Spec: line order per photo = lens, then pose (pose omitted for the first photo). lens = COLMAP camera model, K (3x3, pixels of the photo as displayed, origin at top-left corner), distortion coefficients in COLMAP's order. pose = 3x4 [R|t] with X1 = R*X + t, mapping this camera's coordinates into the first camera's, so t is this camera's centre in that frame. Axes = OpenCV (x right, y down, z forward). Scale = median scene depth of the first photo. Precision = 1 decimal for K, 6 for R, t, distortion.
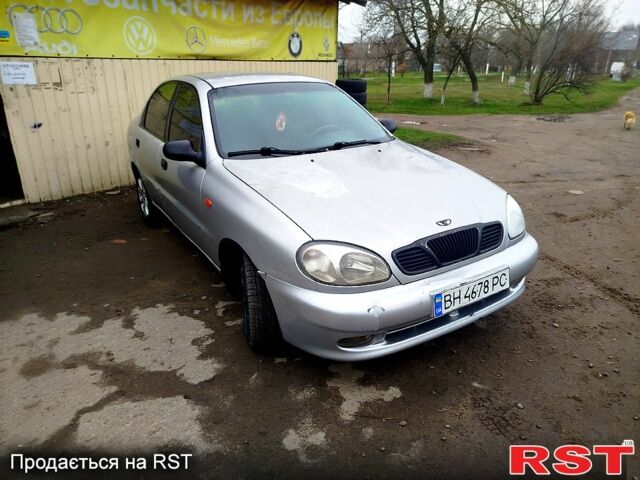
lens RADIAL K [[441.7, 0, 322.6], [0, 441.7, 239.1], [0, 0, 1]] dist [0.047556, -0.041768]
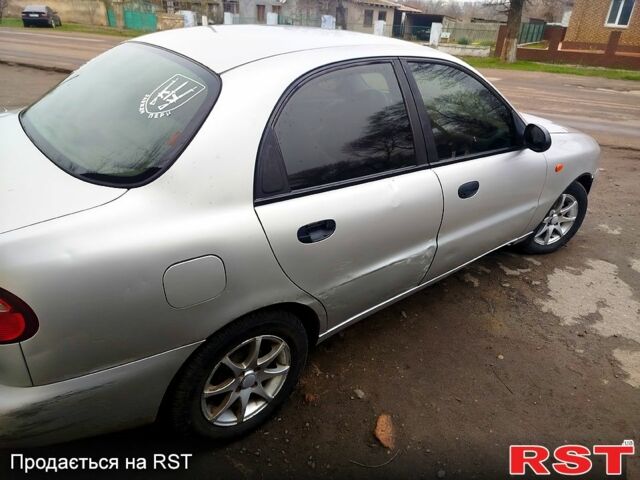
lens RADIAL K [[441.7, 0, 322.6], [0, 441.7, 239.1], [0, 0, 1]] dist [0.047556, -0.041768]
pose [[-0.122356, -0.450133, 0.884539, -0.680693], [0.315990, 0.827190, 0.464659, -0.344806], [-0.940840, 0.336360, 0.041026, 0.870889]]
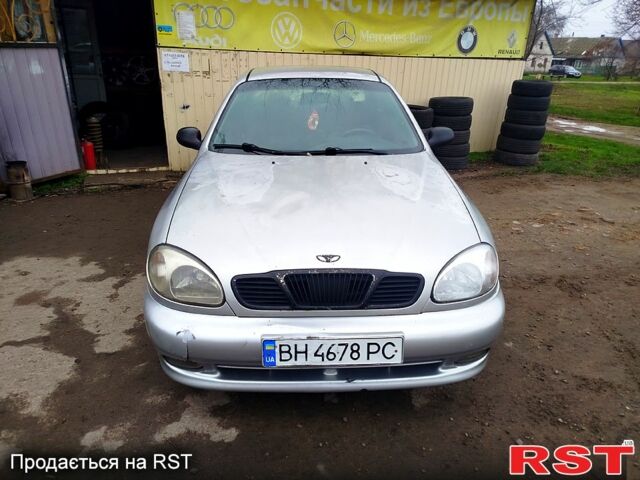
lens RADIAL K [[441.7, 0, 322.6], [0, 441.7, 239.1], [0, 0, 1]] dist [0.047556, -0.041768]
pose [[0.870042, 0.208344, -0.446789, 0.294413], [-0.205549, 0.977080, 0.055356, -0.054255], [0.448082, 0.043675, 0.892925, 0.132057]]
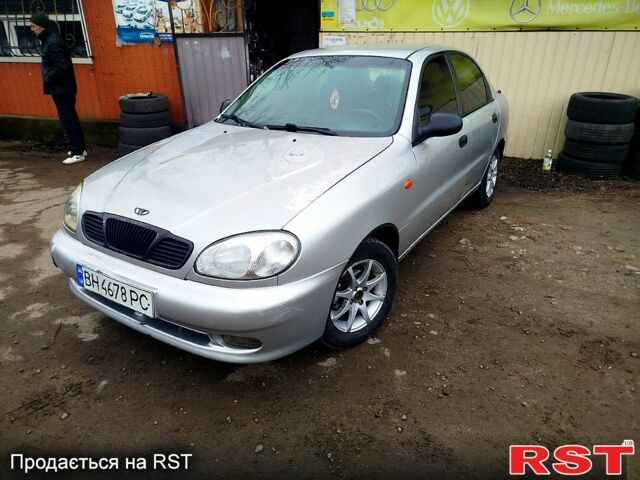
lens RADIAL K [[441.7, 0, 322.6], [0, 441.7, 239.1], [0, 0, 1]] dist [0.047556, -0.041768]
pose [[0.427569, 0.370091, -0.824753, 0.574730], [-0.329783, 0.913336, 0.238875, -0.155316], [0.841682, 0.169854, 0.512563, 0.408063]]
